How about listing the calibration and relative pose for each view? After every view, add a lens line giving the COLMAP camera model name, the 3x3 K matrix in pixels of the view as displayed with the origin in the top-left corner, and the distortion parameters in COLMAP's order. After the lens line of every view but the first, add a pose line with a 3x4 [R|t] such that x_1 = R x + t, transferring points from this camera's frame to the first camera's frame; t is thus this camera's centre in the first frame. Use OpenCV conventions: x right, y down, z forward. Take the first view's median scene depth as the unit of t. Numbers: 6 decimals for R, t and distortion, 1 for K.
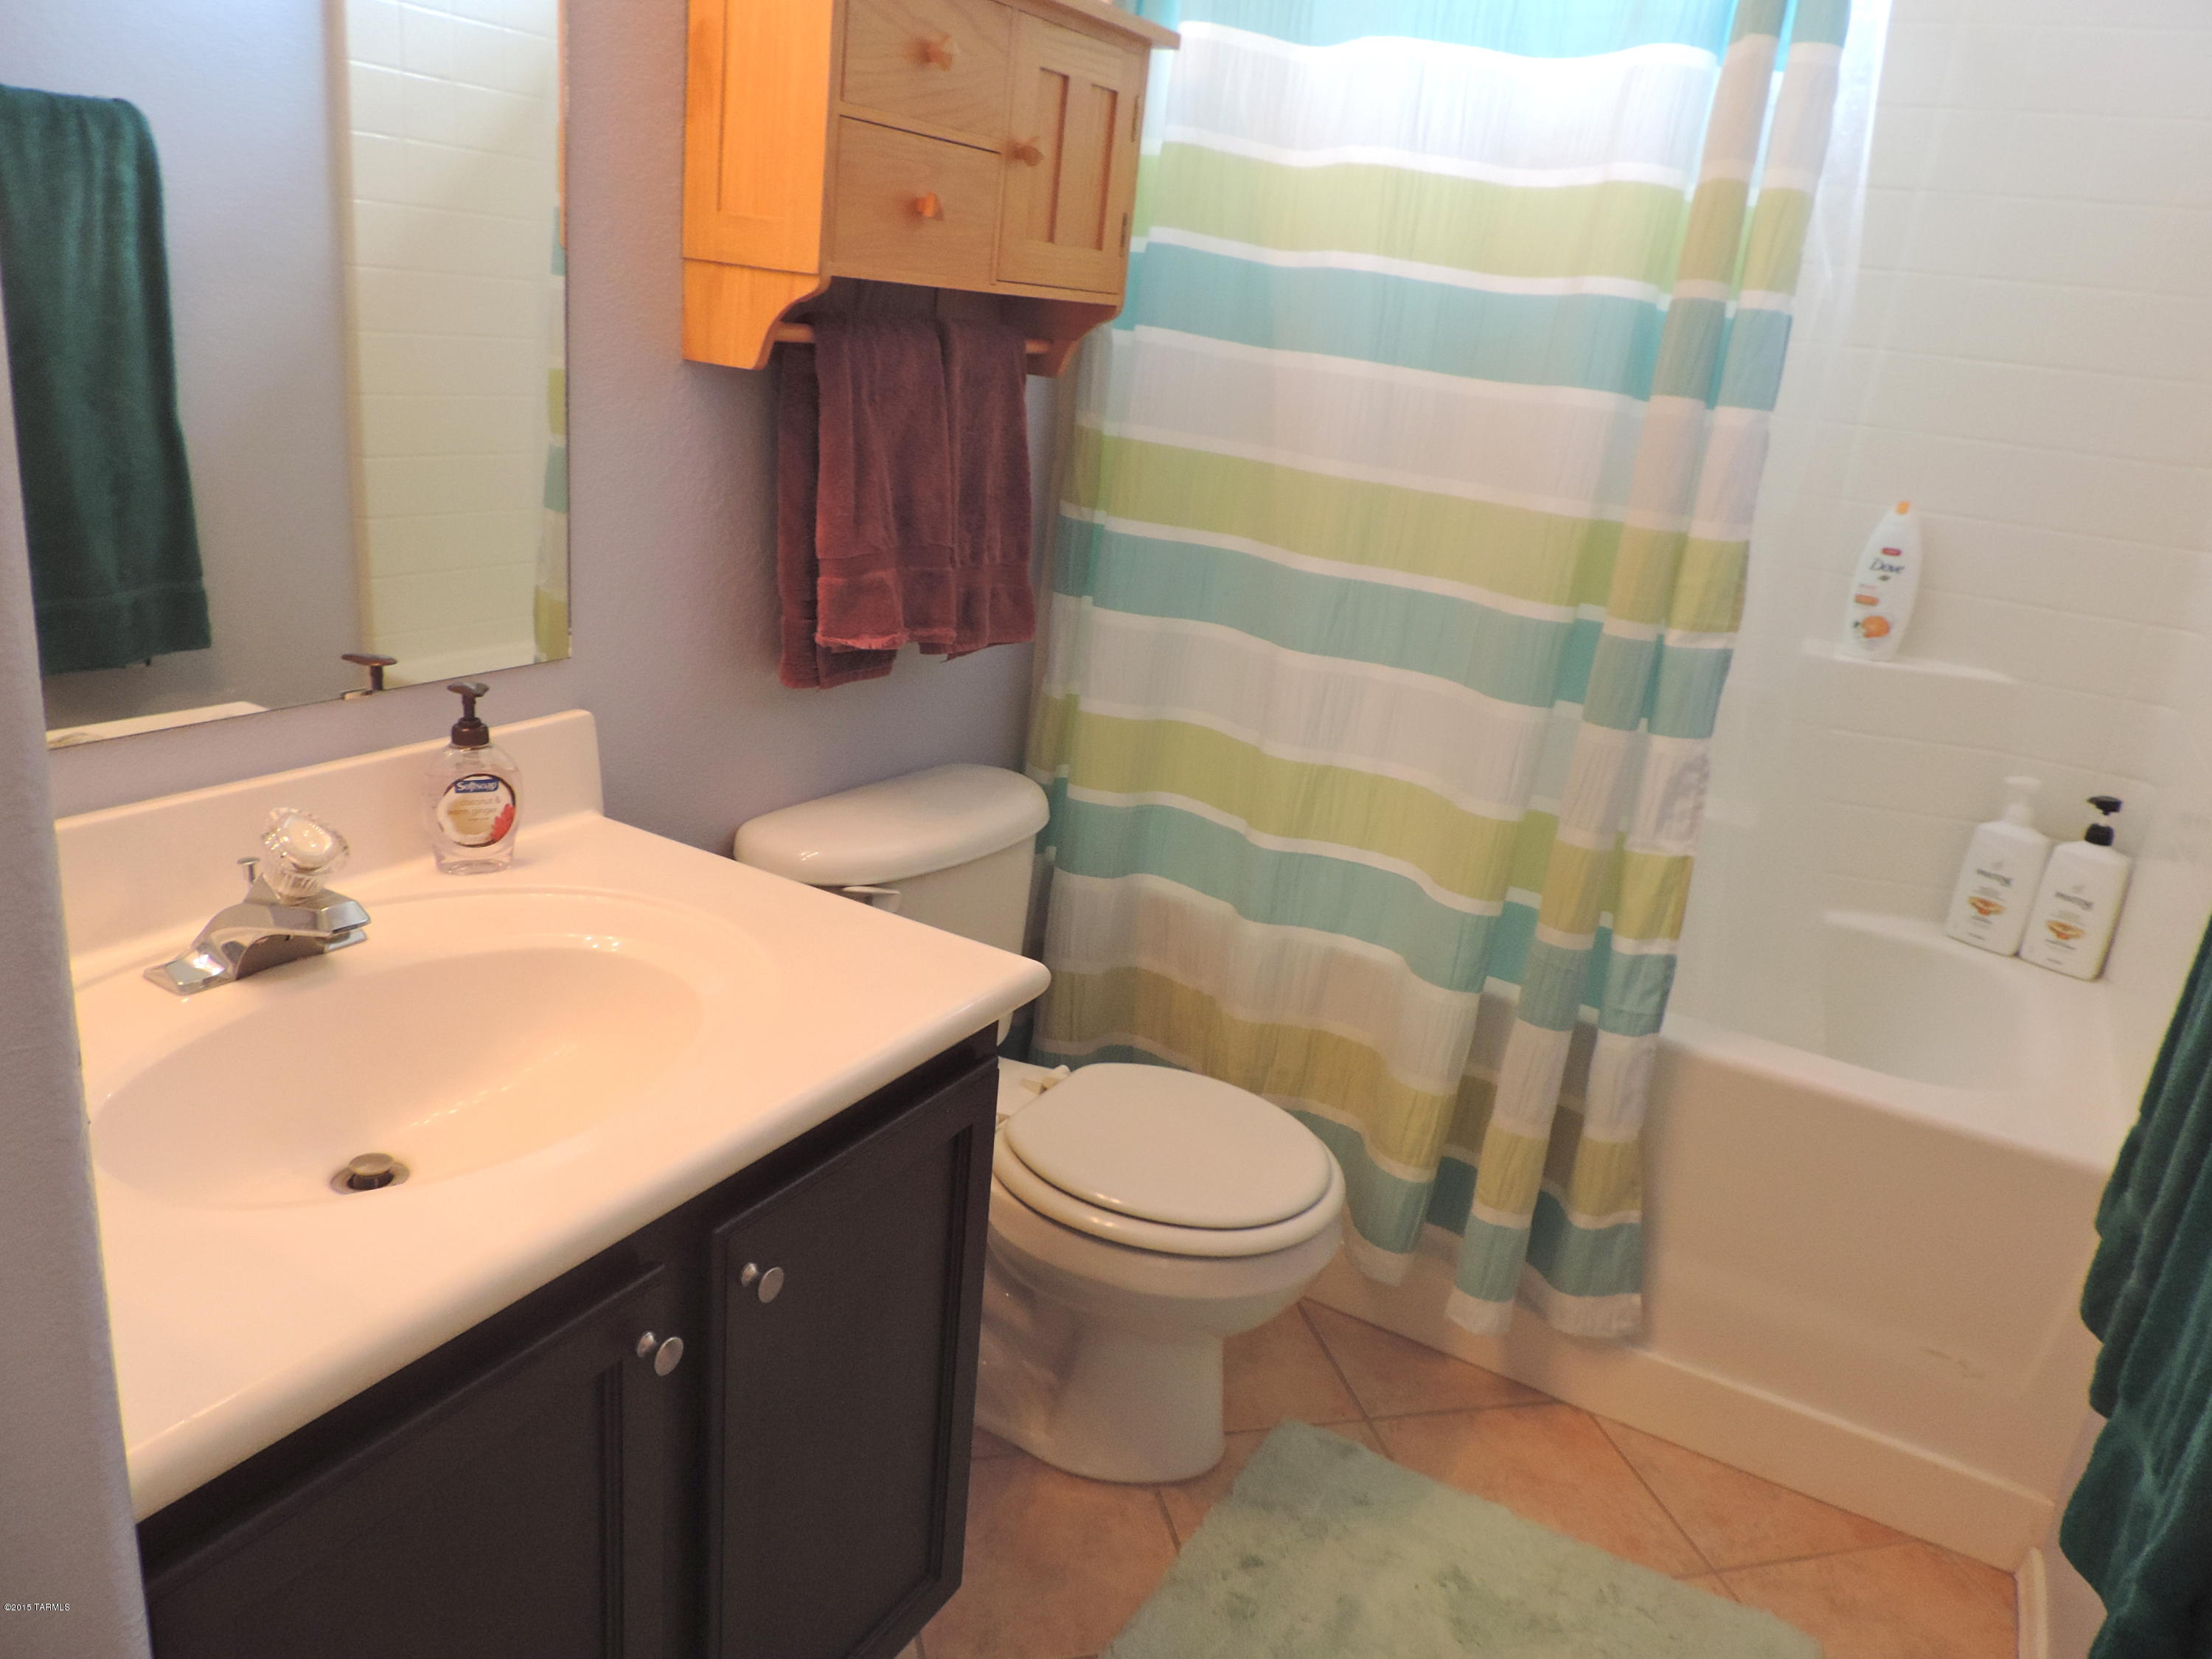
lens RADIAL K [[1716.5, 0, 1106.0], [0, 1716.5, 829.5], [0, 0, 1]] dist [0.033857, -0.003716]
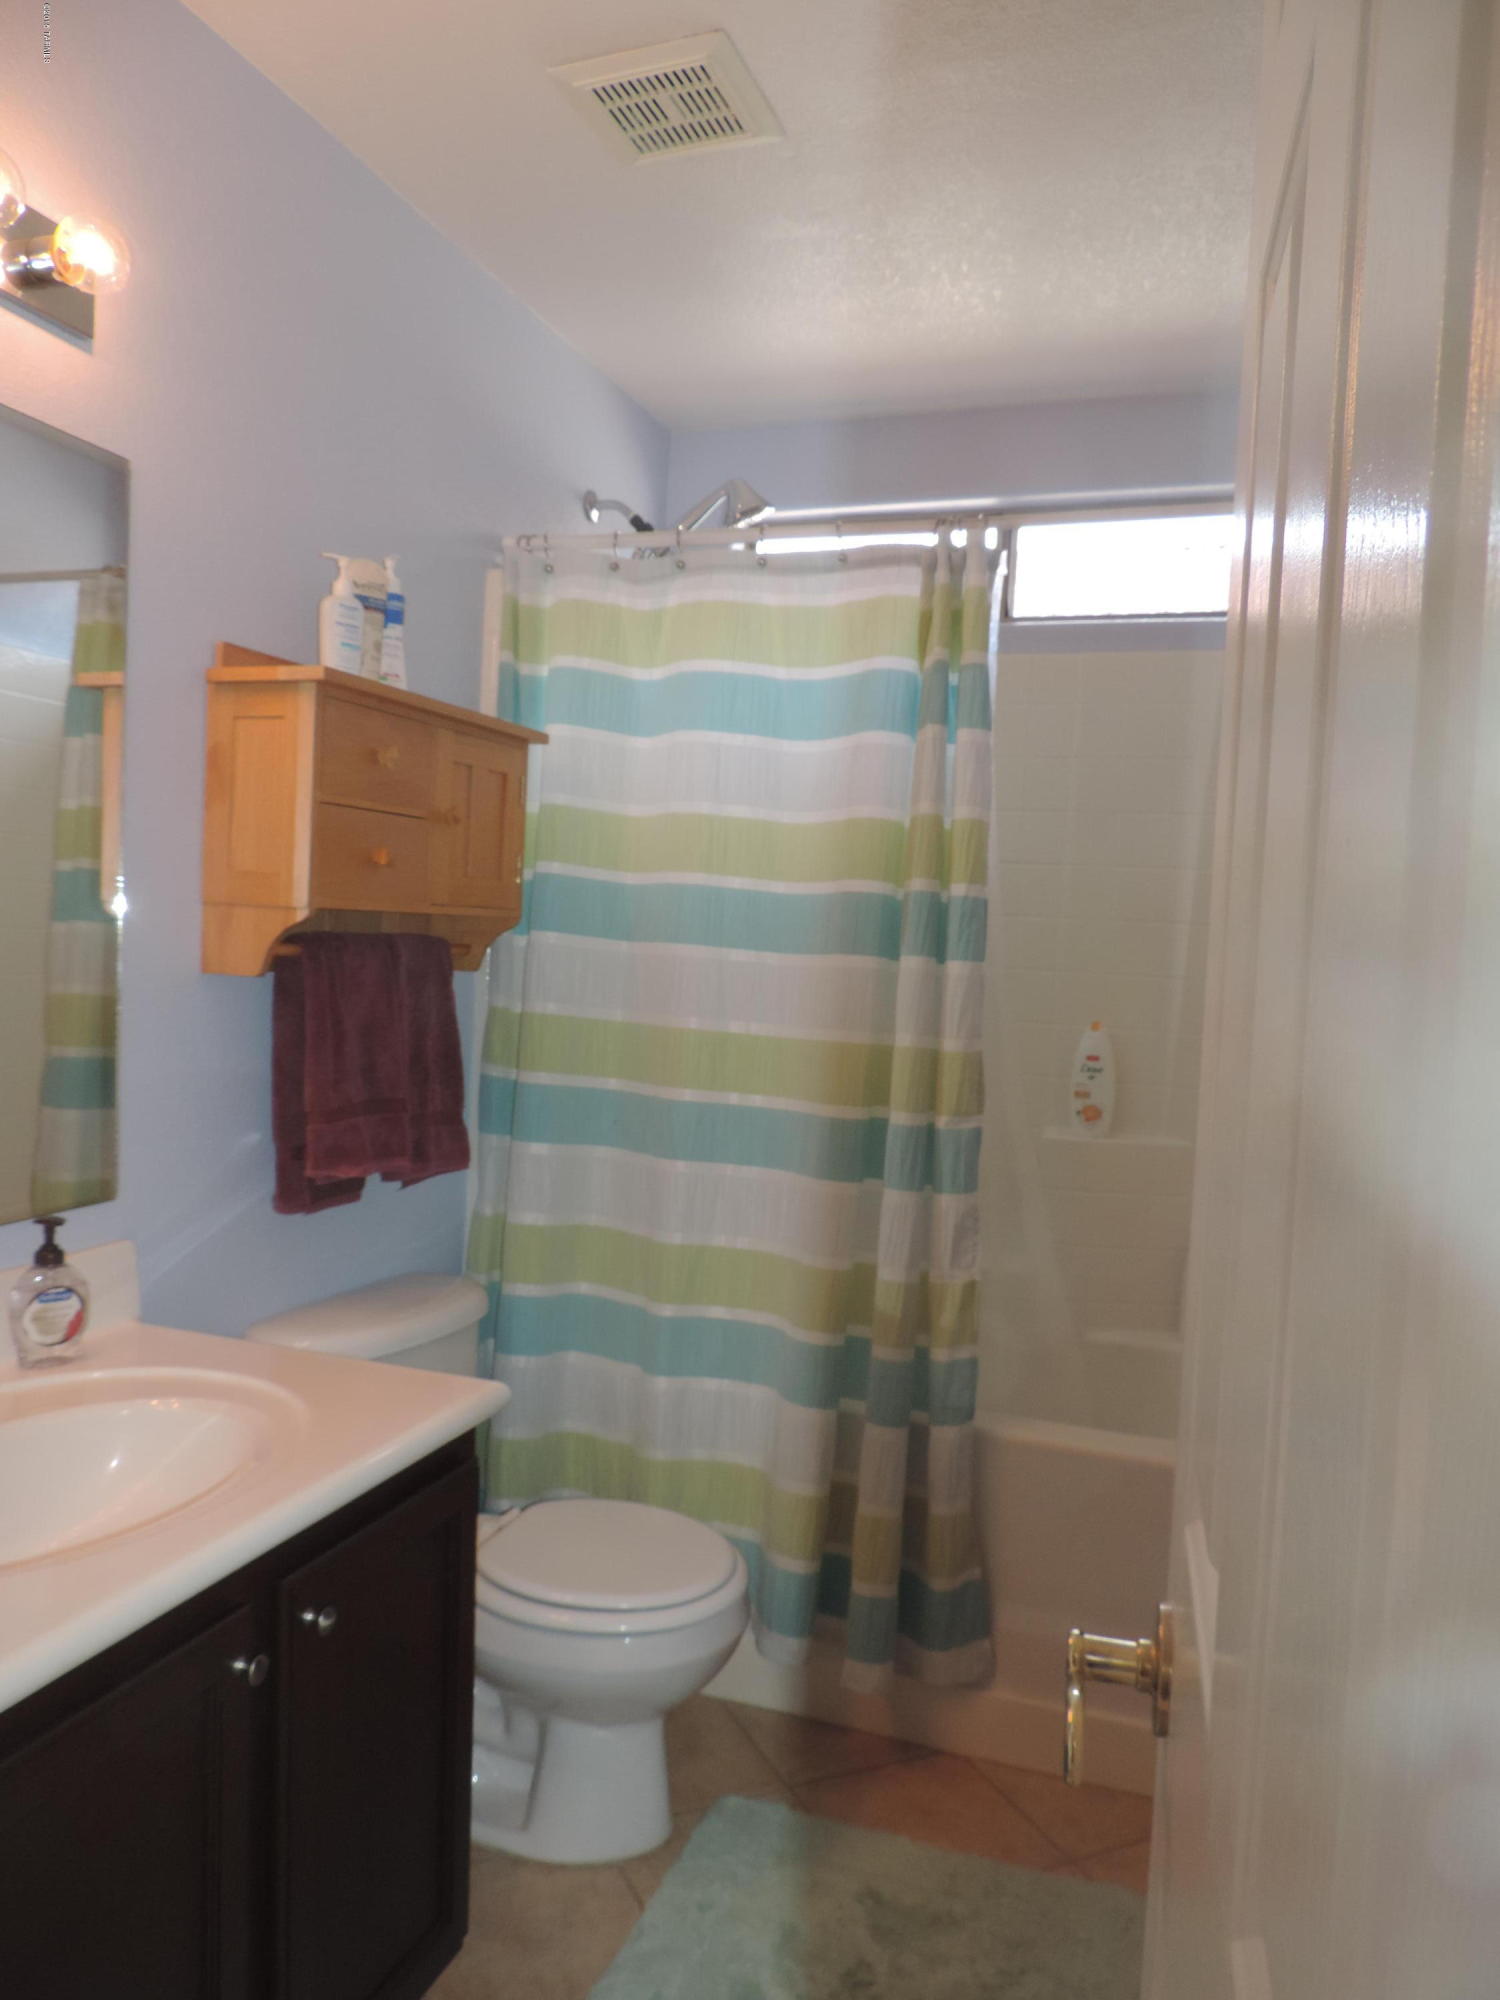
lens RADIAL K [[1552.0, 0, 750.0], [0, 1552.0, 1000.0], [0, 0, 1]] dist [0.033857, -0.003716]
pose [[0.983273, -0.068323, 0.168837, -0.024285], [0.106945, 0.966930, -0.231539, 0.064462], [-0.147434, 0.245722, 0.958063, -0.194054]]
